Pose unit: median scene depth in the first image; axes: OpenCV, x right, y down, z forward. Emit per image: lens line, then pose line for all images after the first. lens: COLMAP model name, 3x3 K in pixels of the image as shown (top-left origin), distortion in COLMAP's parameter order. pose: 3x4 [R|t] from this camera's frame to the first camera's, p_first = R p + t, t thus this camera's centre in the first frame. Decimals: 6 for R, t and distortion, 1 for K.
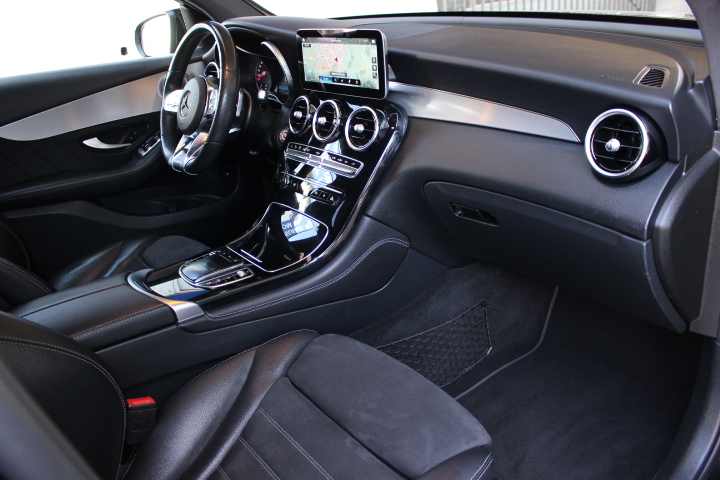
lens RADIAL K [[595.3, 0, 360.0], [0, 595.3, 240.0], [0, 0, 1]] dist [-0.151244, 0.108491]
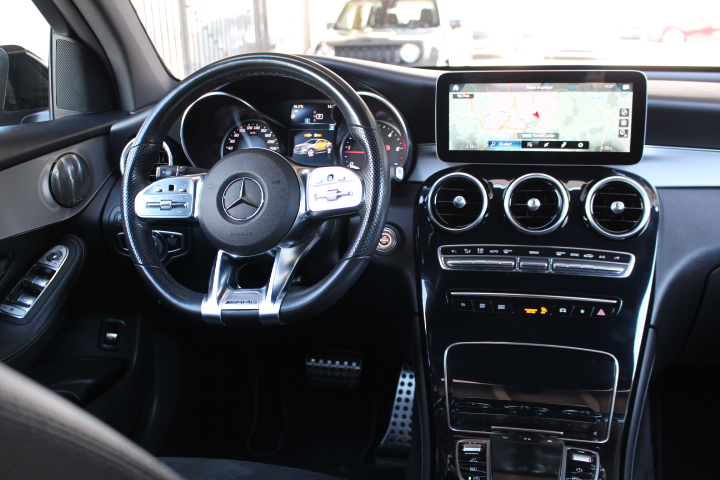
lens RADIAL K [[739.6, 0, 360.0], [0, 739.6, 240.0], [0, 0, 1]] dist [-0.109427, 0.015303]
pose [[0.786950, -0.101564, 0.608601, -0.769540], [0.214752, 0.969774, -0.115848, -0.114448], [-0.578439, 0.221864, 0.784974, 0.498607]]
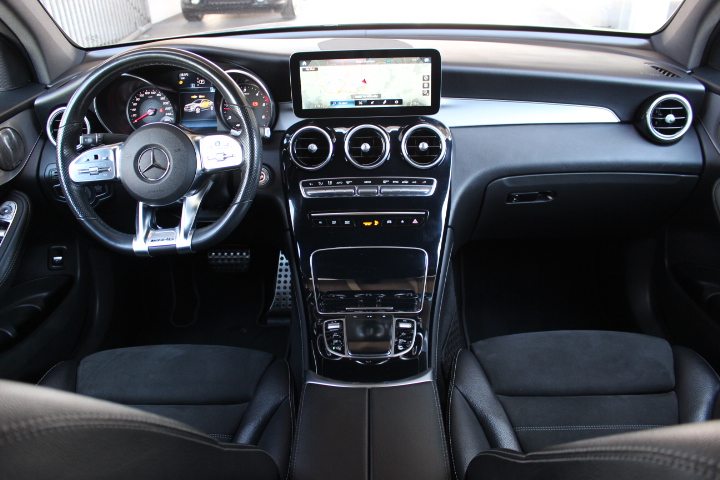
lens RADIAL K [[595.3, 0, 360.0], [0, 595.3, 240.0], [0, 0, 1]] dist [-0.151244, 0.108491]
pose [[0.637119, -0.298809, 0.710488, -0.827272], [0.290326, 0.946938, 0.137908, -0.206062], [-0.713996, 0.118409, 0.690064, 0.395959]]
